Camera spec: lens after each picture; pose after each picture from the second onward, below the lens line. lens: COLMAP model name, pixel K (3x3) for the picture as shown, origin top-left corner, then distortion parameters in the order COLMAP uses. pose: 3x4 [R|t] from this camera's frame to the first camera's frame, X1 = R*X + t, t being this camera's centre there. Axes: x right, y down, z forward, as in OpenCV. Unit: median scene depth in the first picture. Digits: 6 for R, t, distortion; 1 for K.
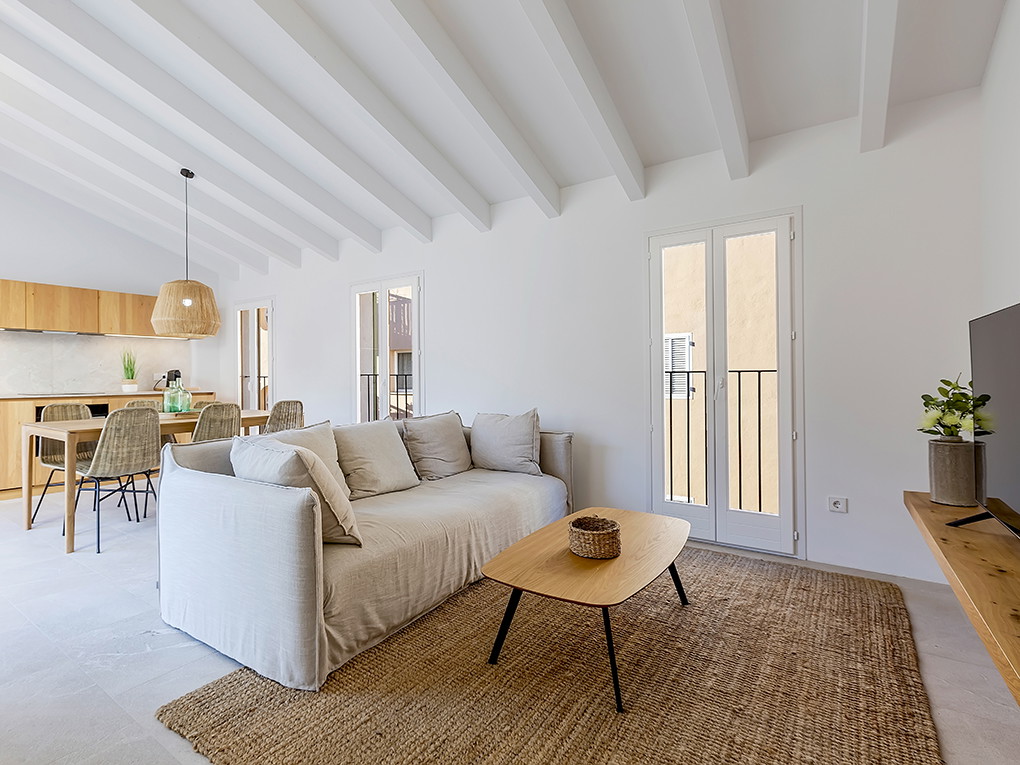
lens RADIAL K [[506.5, 0, 510.0], [0, 506.5, 382.5], [0, 0, 1]] dist [0.013633, 0.000106]
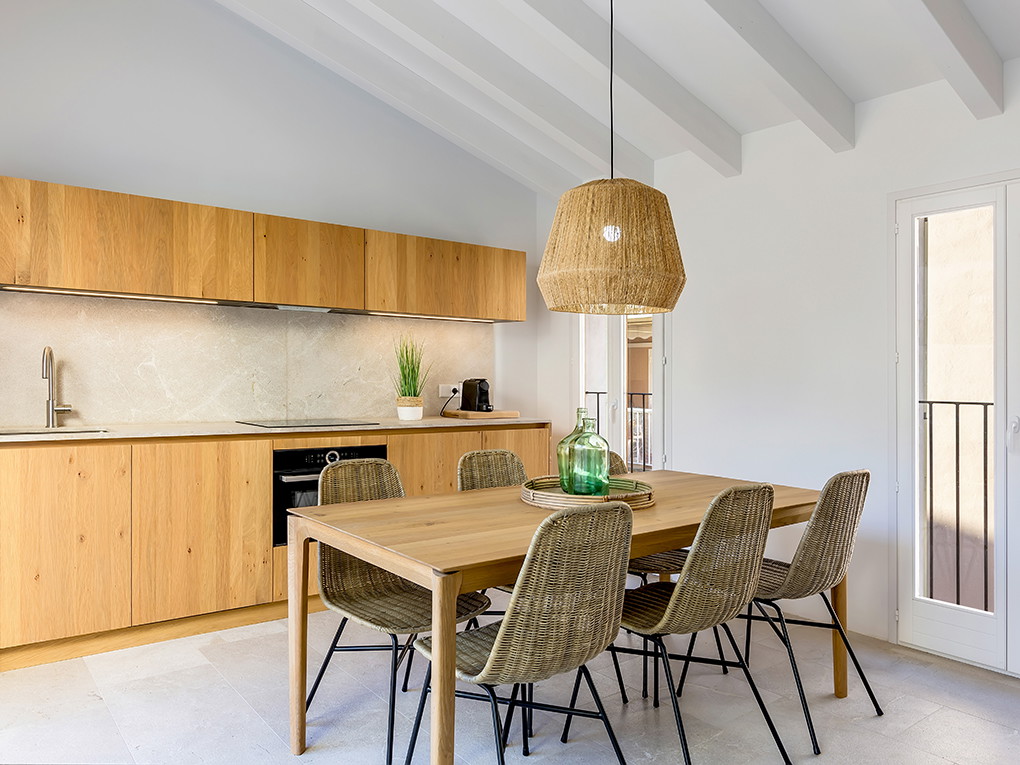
lens RADIAL K [[552.1, 0, 510.0], [0, 552.1, 382.5], [0, 0, 1]] dist [0.001313, 0.000353]
pose [[0.984388, 0.020473, -0.174818, -0.552744], [-0.017894, 0.999707, 0.016316, -0.033125], [0.175100, -0.012933, 0.984466, 0.459132]]
